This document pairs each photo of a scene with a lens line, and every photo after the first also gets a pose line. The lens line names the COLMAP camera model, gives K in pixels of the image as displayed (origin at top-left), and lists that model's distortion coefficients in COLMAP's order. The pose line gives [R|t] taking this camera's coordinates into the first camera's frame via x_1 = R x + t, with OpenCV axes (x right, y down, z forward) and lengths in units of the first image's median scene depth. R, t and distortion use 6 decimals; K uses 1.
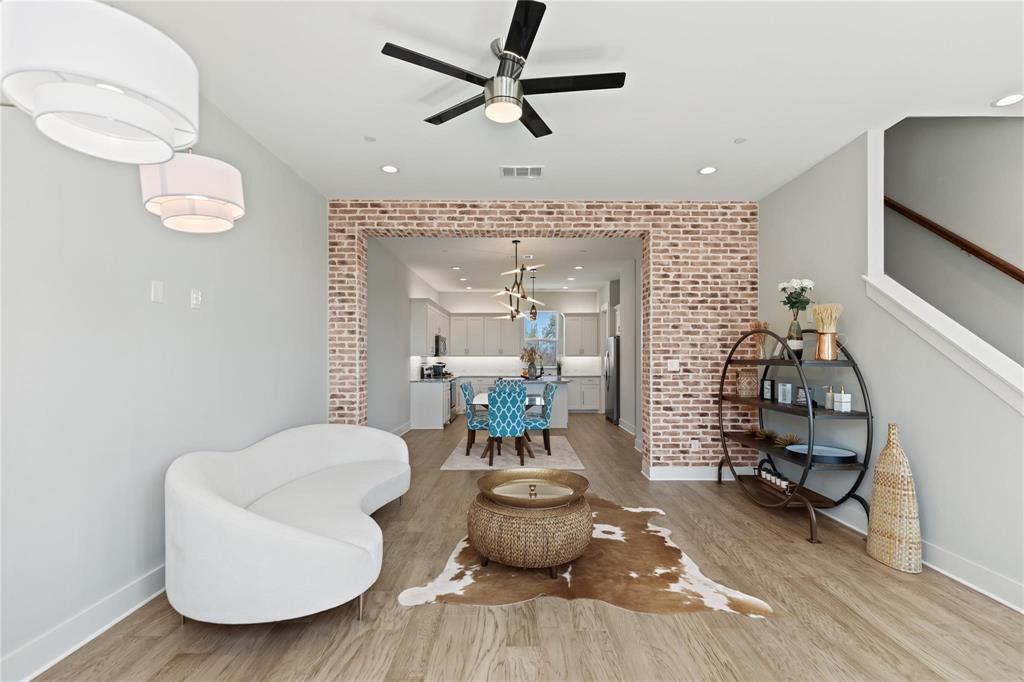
lens RADIAL K [[453.3, 0, 513.7], [0, 453.3, 358.2], [0, 0, 1]] dist [0.011807, -0.000159]
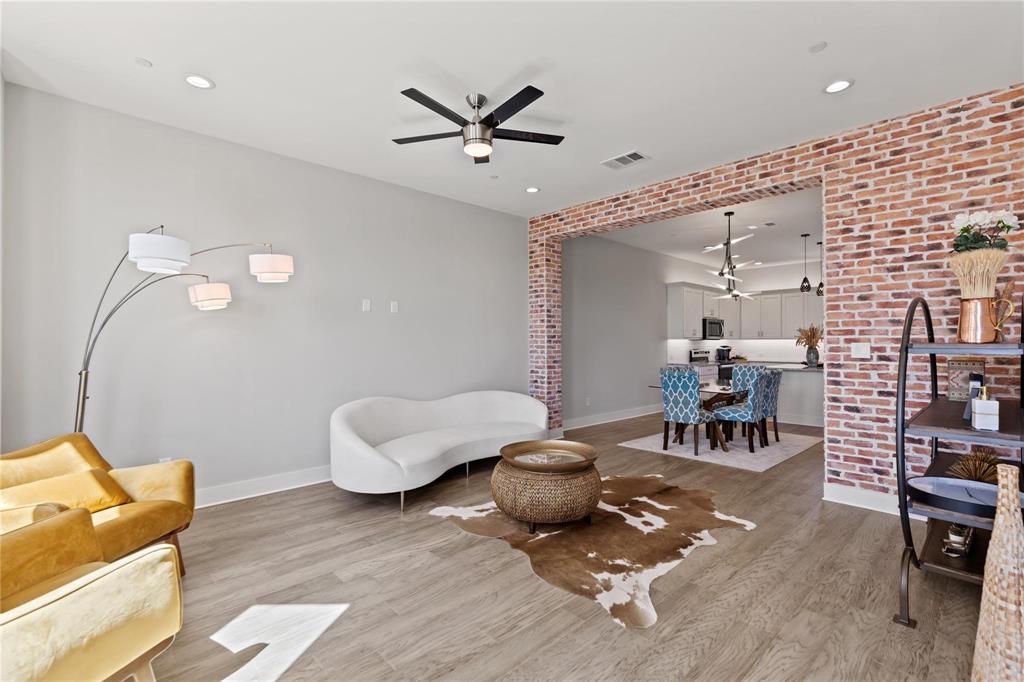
lens RADIAL K [[449.6, 0, 533.0], [0, 449.6, 340.6], [0, 0, 1]] dist [-0.000277, -0.000128]
pose [[0.701615, -0.004124, -0.712544, 0.498892], [0.002191, 0.999991, -0.003630, 0.000967], [0.712553, 0.000986, 0.701618, 0.114289]]
